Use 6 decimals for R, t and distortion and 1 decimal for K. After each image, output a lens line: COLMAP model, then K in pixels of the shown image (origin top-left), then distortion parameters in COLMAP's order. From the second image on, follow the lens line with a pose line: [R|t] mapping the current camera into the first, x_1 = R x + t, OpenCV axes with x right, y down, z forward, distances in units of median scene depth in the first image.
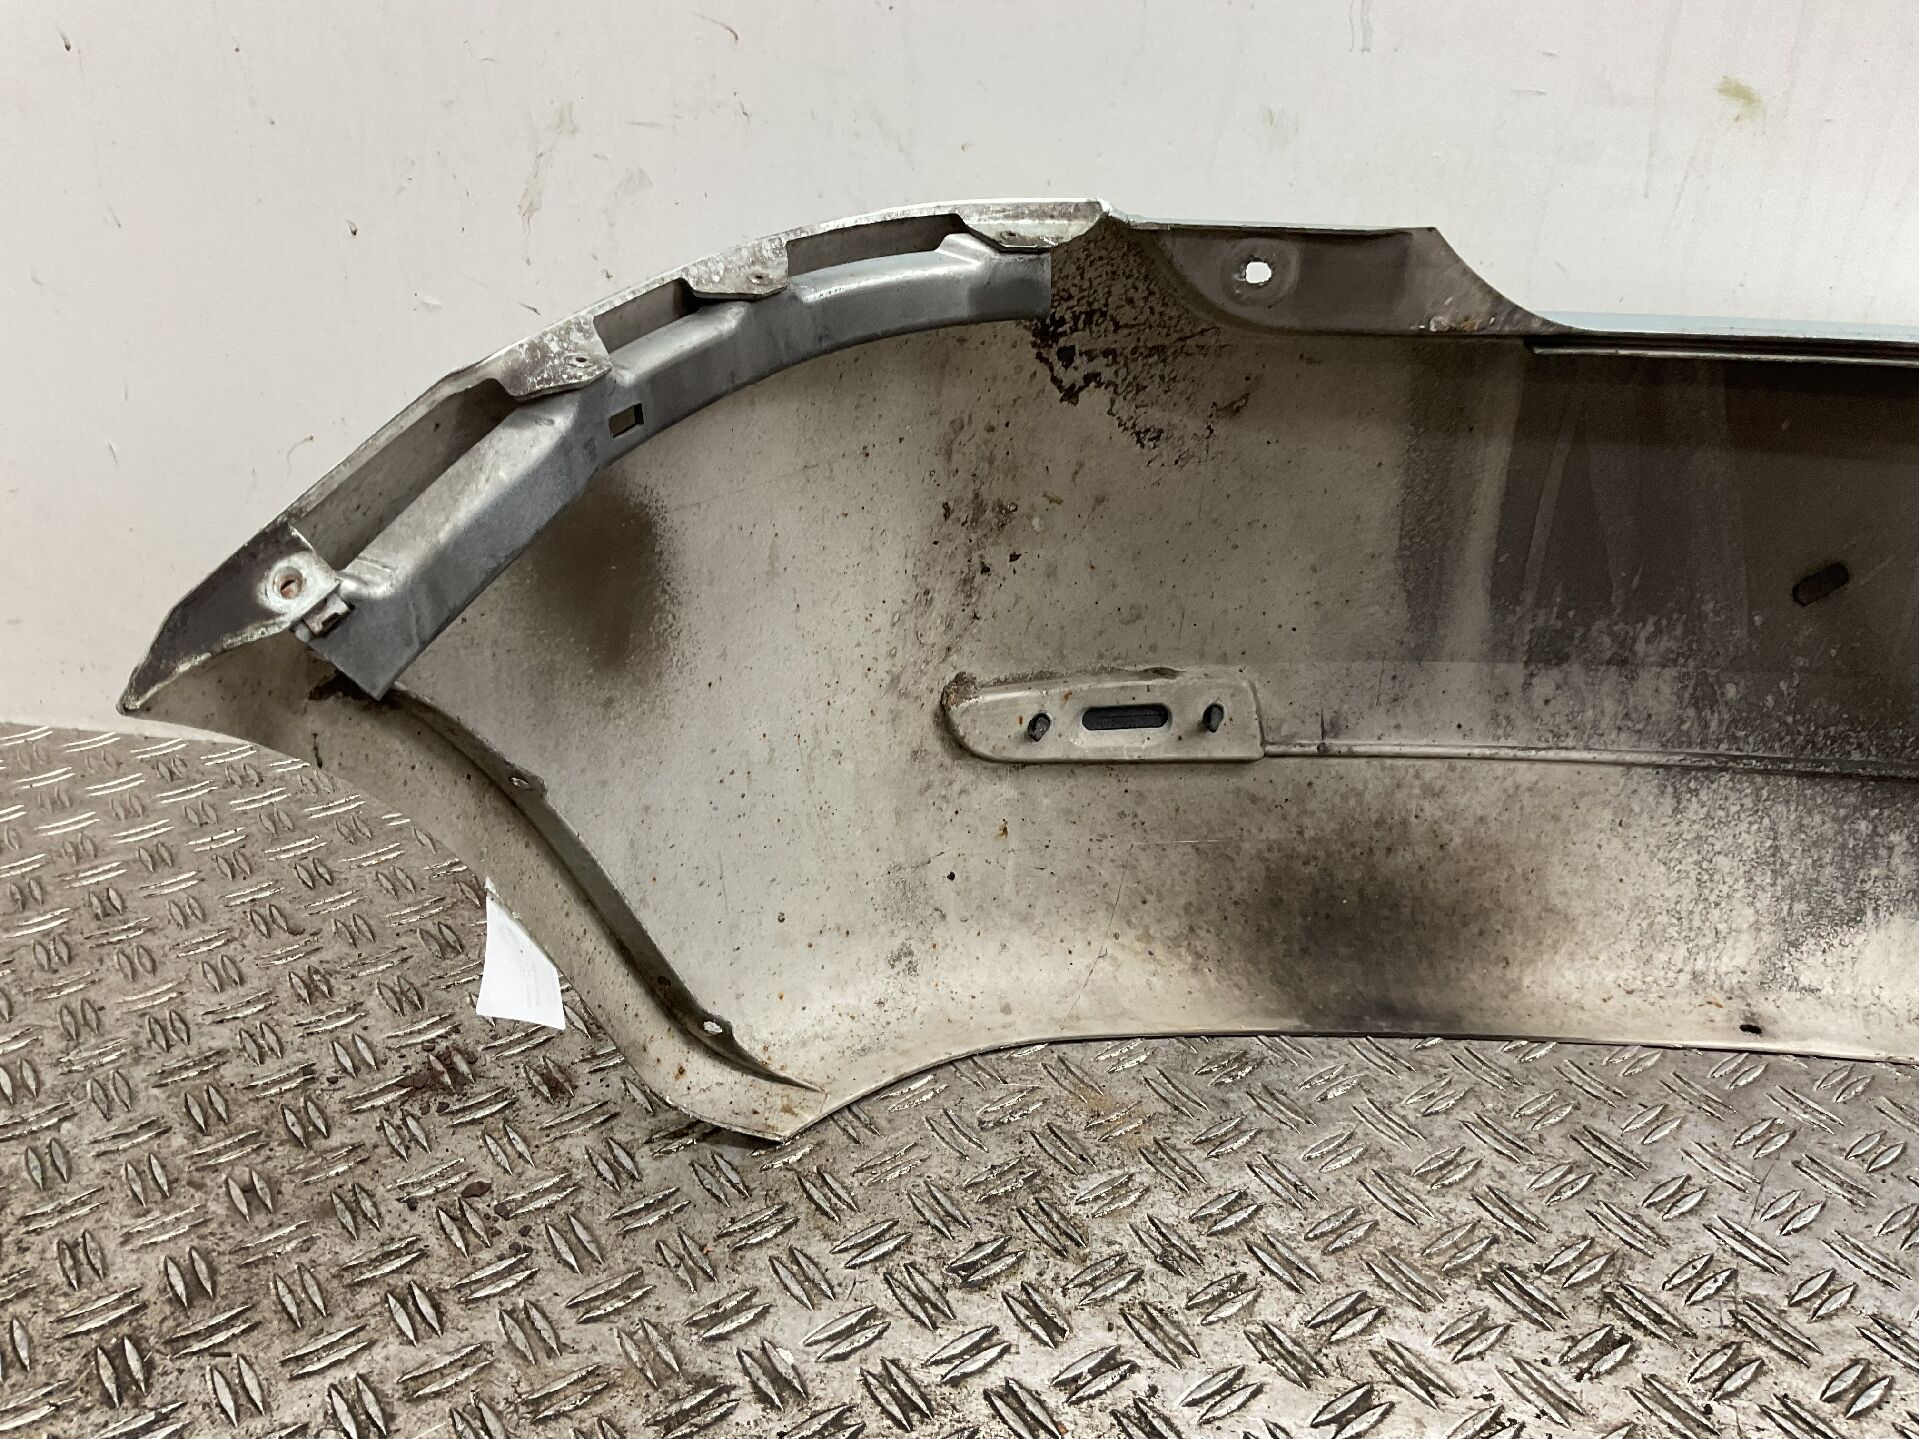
lens RADIAL K [[1660.0, 0, 918.9], [0, 1660.0, 707.5], [0, 0, 1]] dist [0.067201, -0.121307]
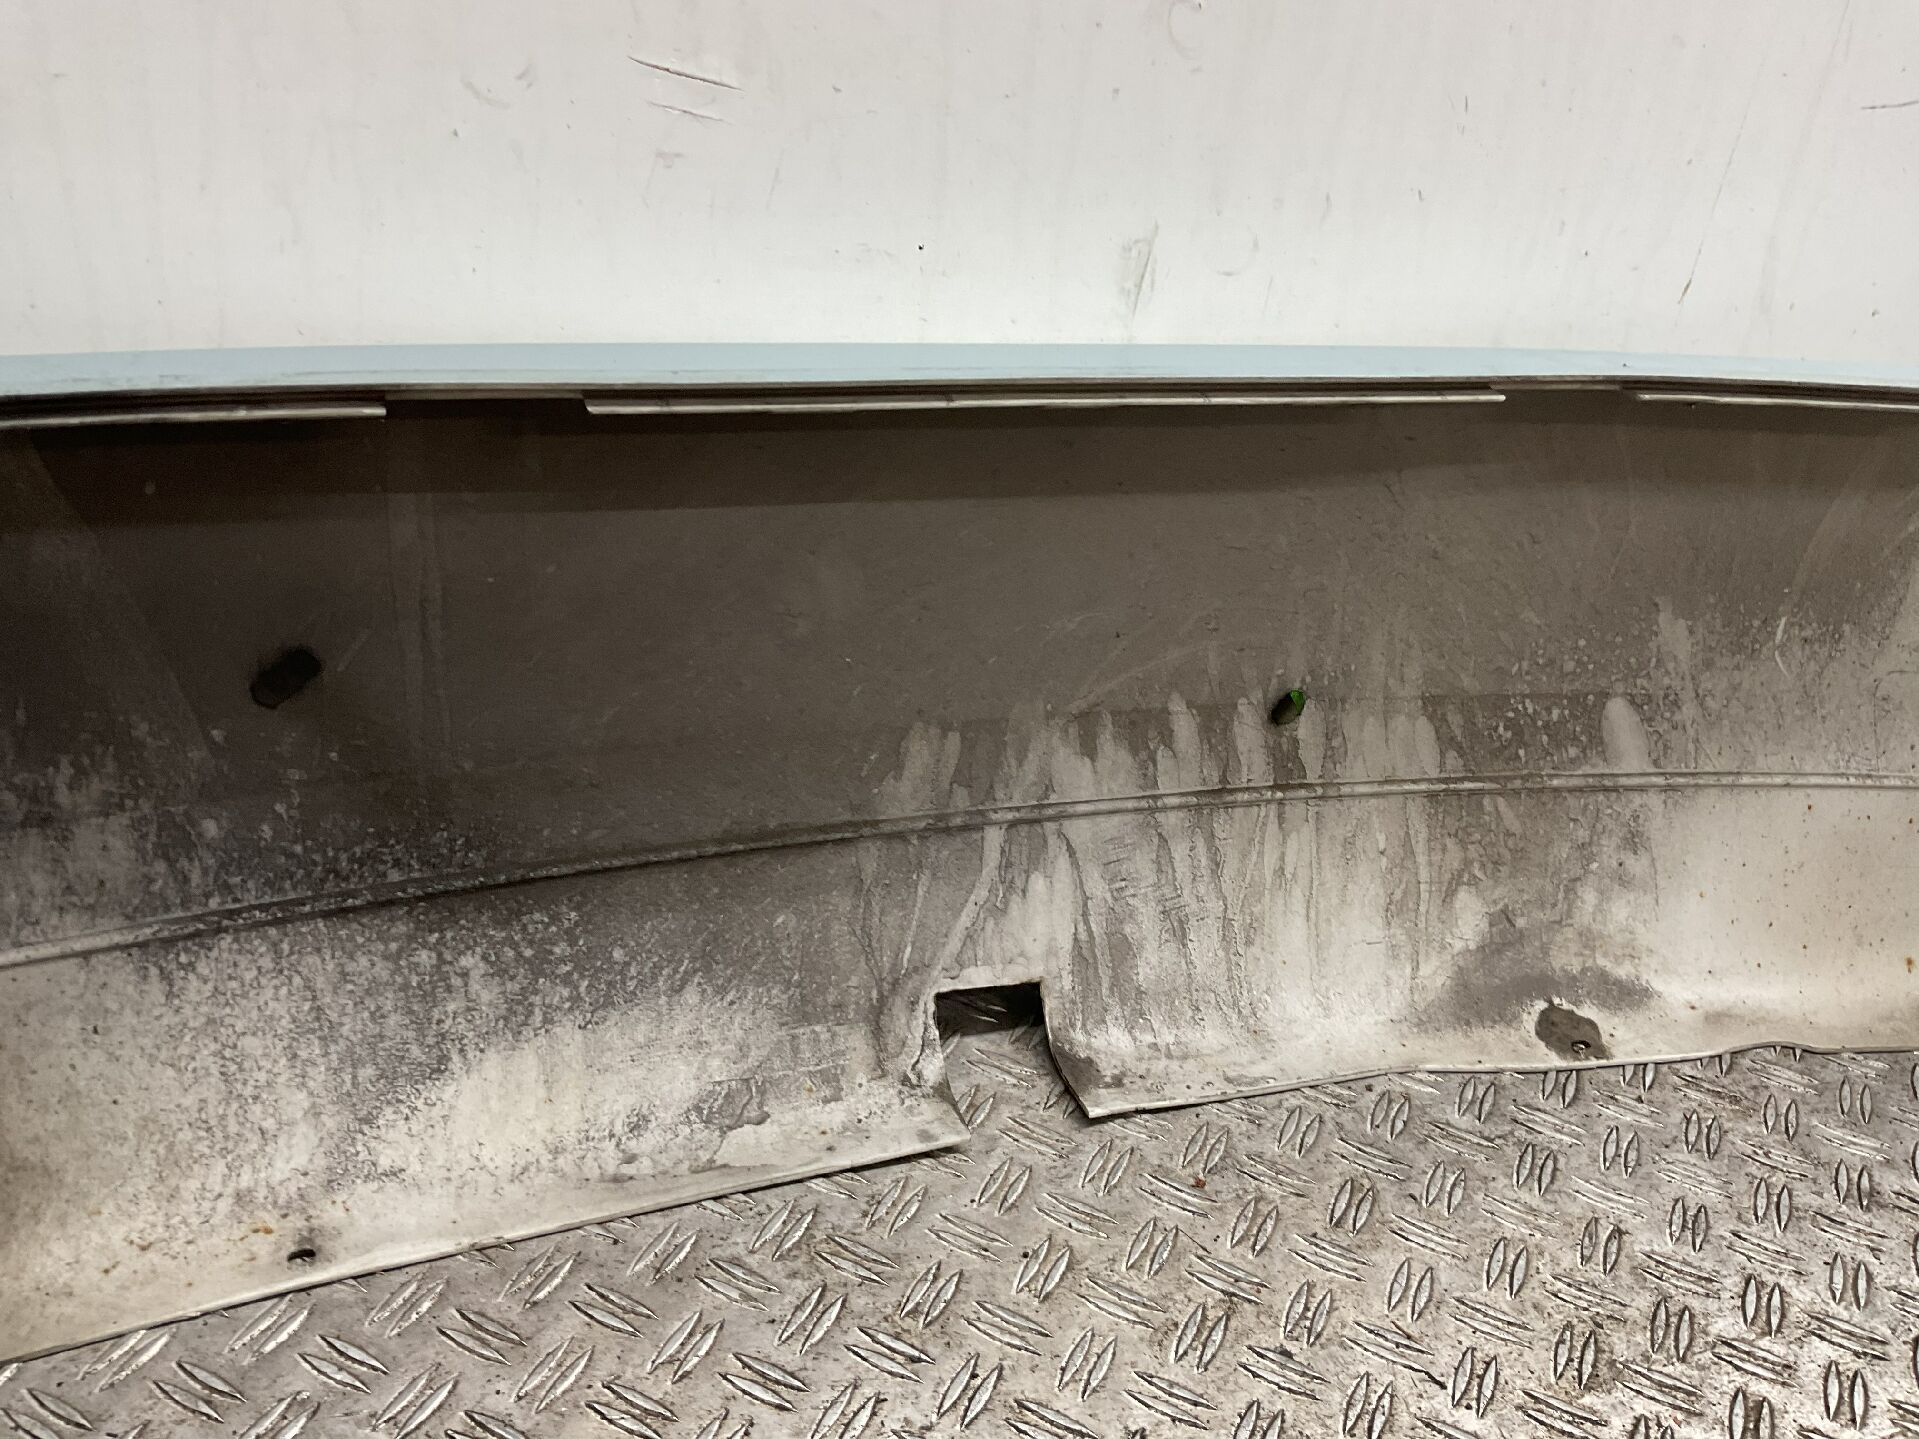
lens RADIAL K [[1660.0, 0, 997.2], [0, 1660.0, 700.8], [0, 0, 1]] dist [0.067201, -0.121307]
pose [[0.874744, -0.177053, 0.451083, 0.463388], [0.157024, 0.984201, 0.081804, -0.073091], [-0.458440, -0.000727, 0.888725, 0.157481]]
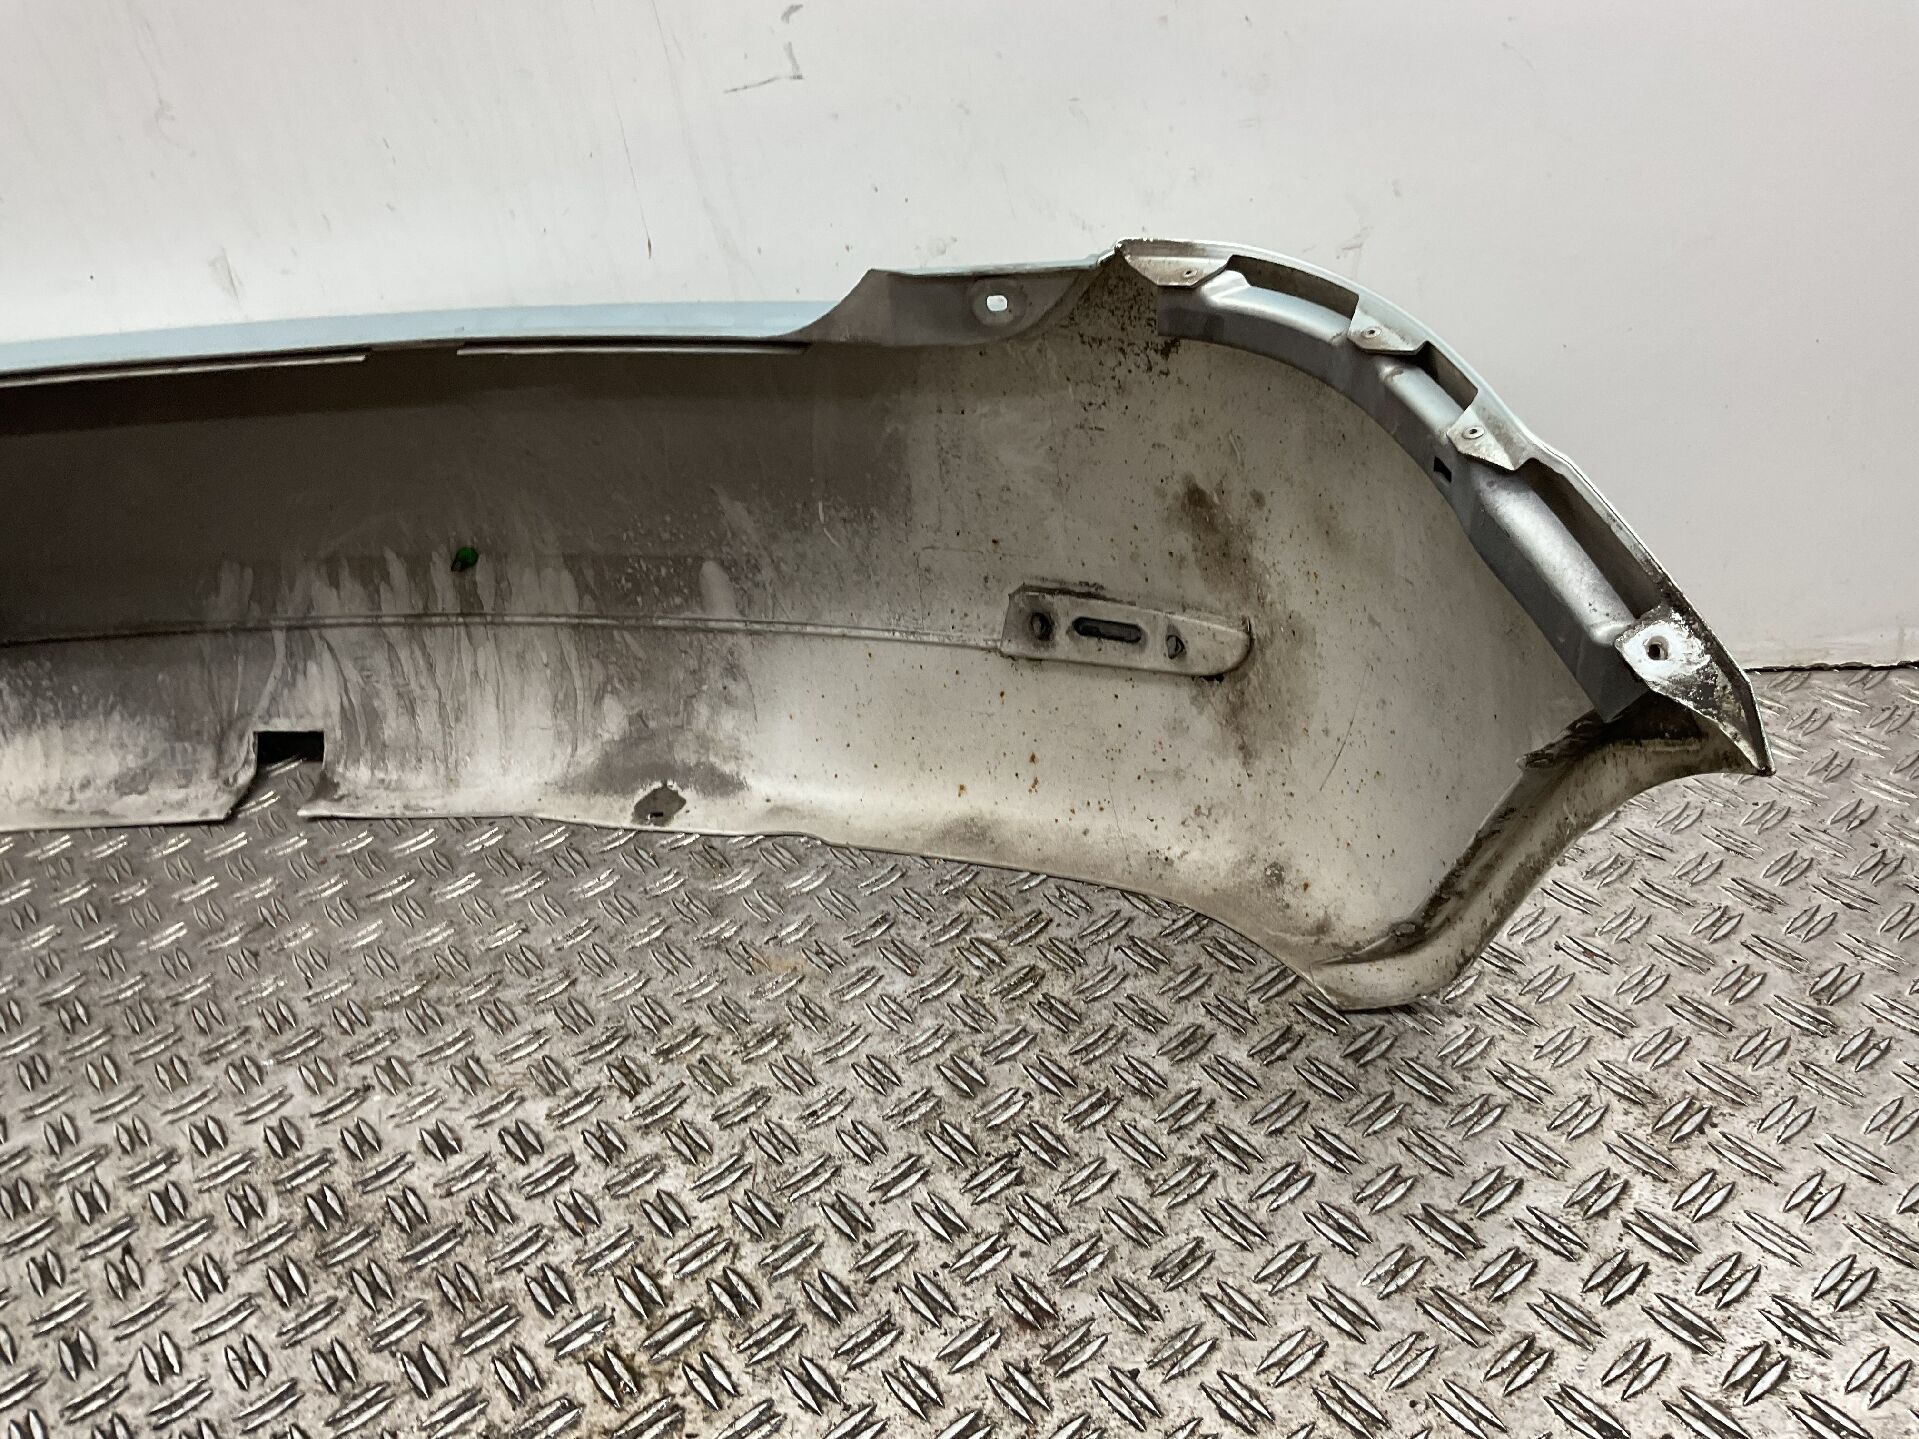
lens RADIAL K [[1660.0, 0, 945.6], [0, 1660.0, 720.9], [0, 0, 1]] dist [0.067201, -0.121307]
pose [[0.986356, -0.149997, -0.067846, 1.557091], [0.157783, 0.978931, 0.129606, 0.055872], [0.046976, -0.138543, 0.989242, -0.458986]]
